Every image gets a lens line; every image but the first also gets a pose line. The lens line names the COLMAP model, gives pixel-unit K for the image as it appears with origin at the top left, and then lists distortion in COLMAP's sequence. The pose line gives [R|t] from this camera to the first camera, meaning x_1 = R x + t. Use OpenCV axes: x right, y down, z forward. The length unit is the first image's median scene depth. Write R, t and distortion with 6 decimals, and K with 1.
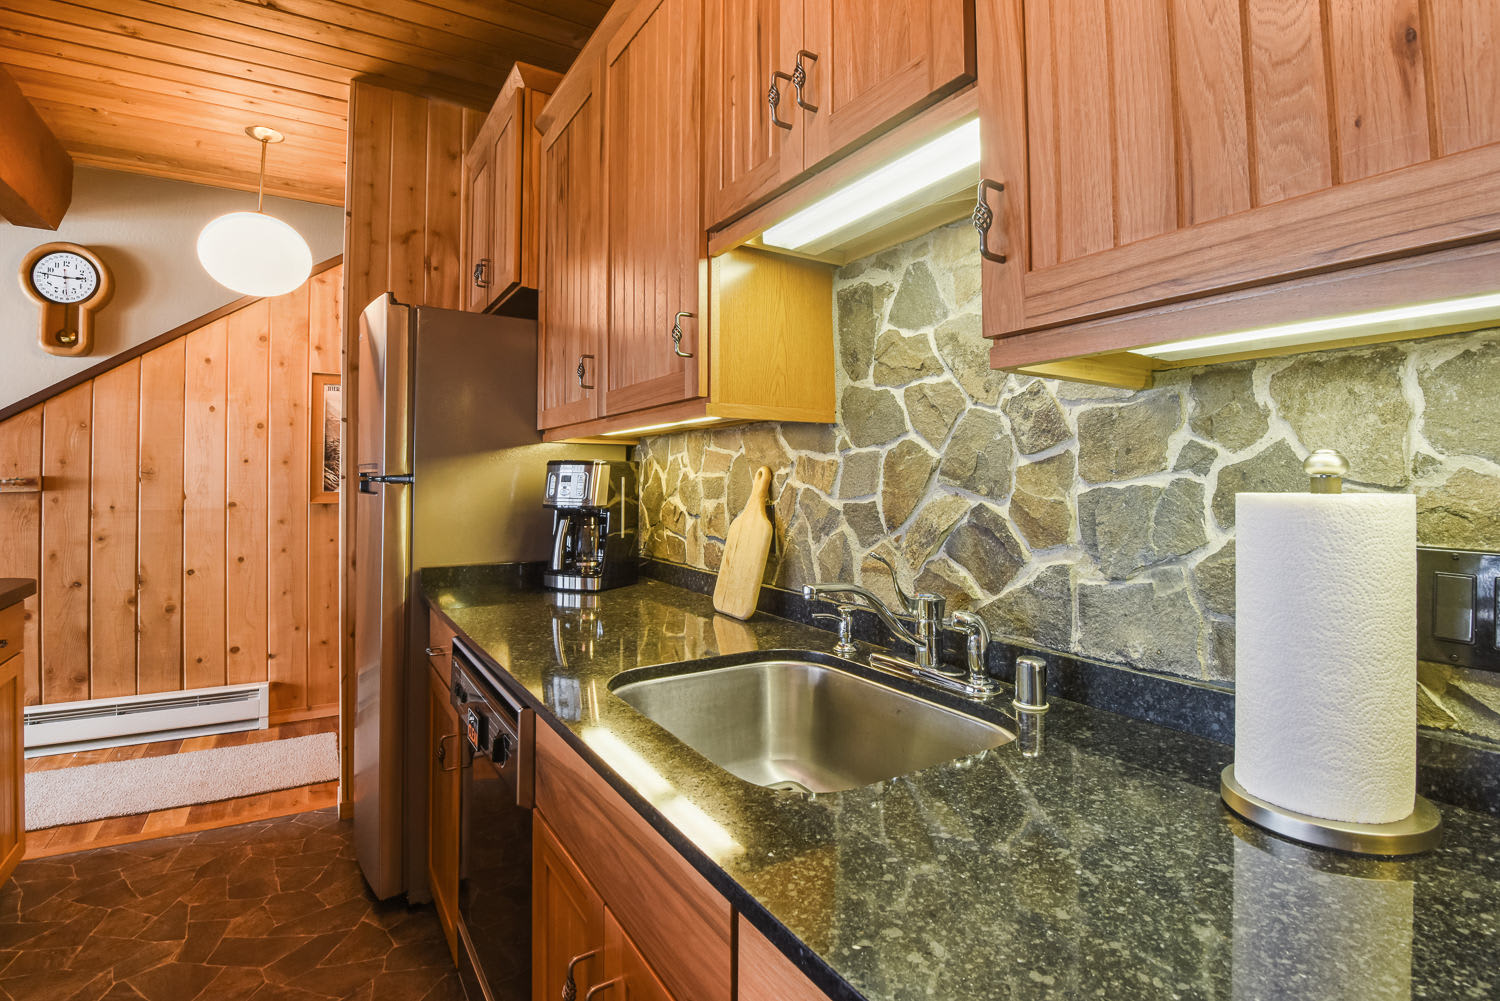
lens RADIAL K [[739.5, 0, 750.0], [0, 739.5, 500.5], [0, 0, 1]] dist [0.015037, -0.028394]
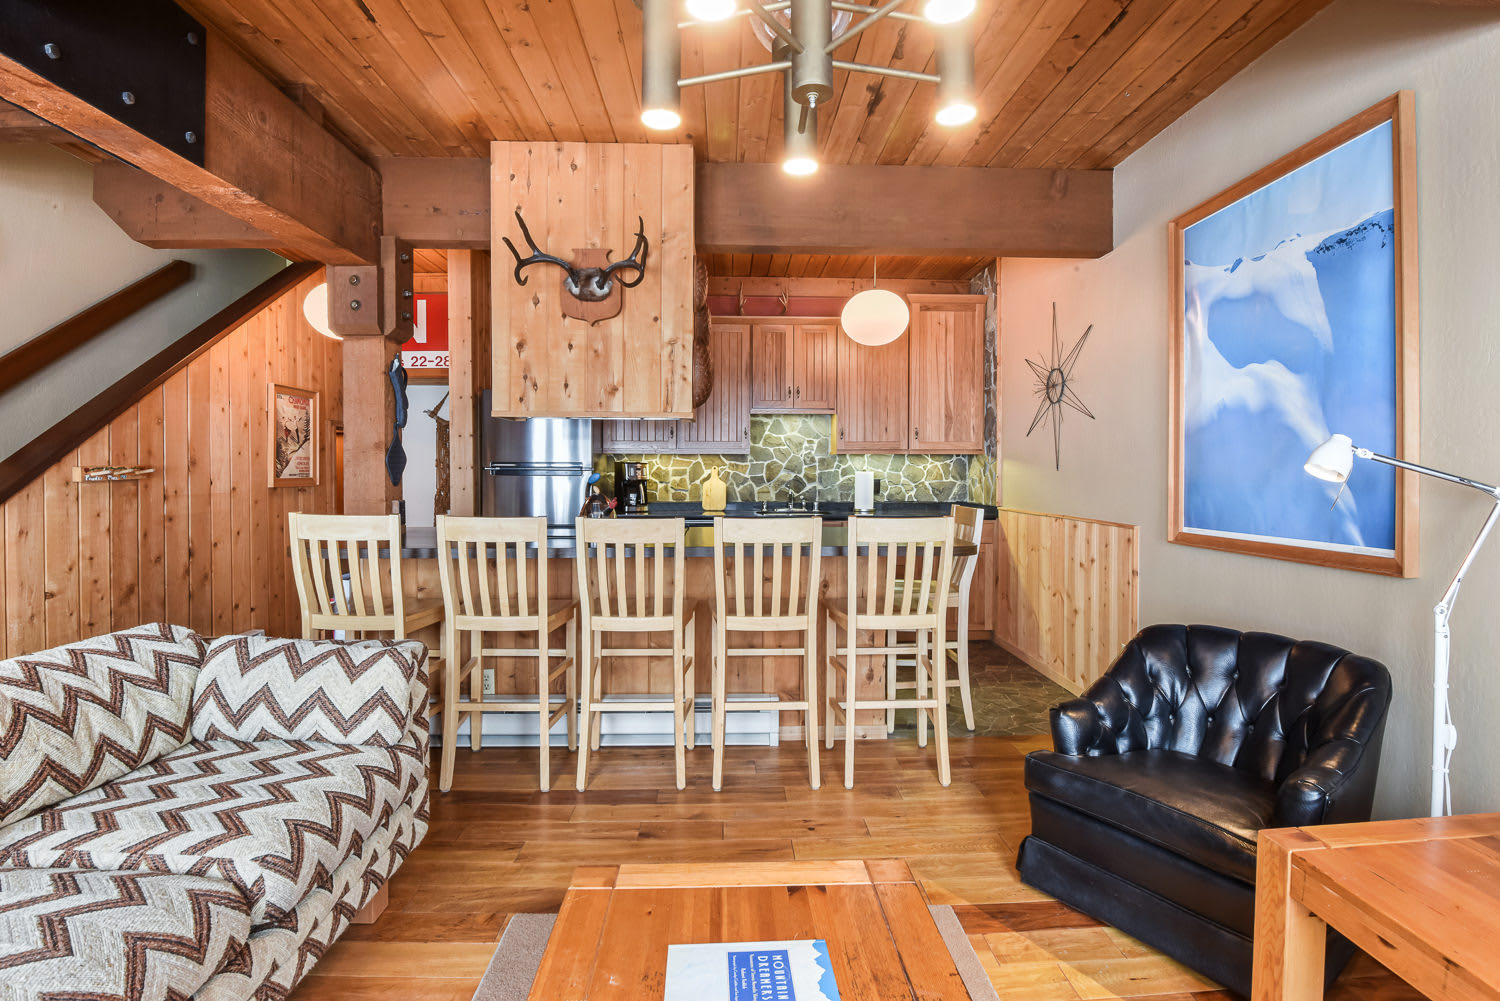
lens RADIAL K [[738.3, 0, 745.5], [0, 738.3, 475.8], [0, 0, 1]] dist [0.023940, -0.032301]
pose [[0.490530, -0.006989, 0.871396, -2.650197], [0.022063, 0.999747, -0.004401, 0.015803], [-0.871145, 0.021385, 0.490560, -0.688910]]
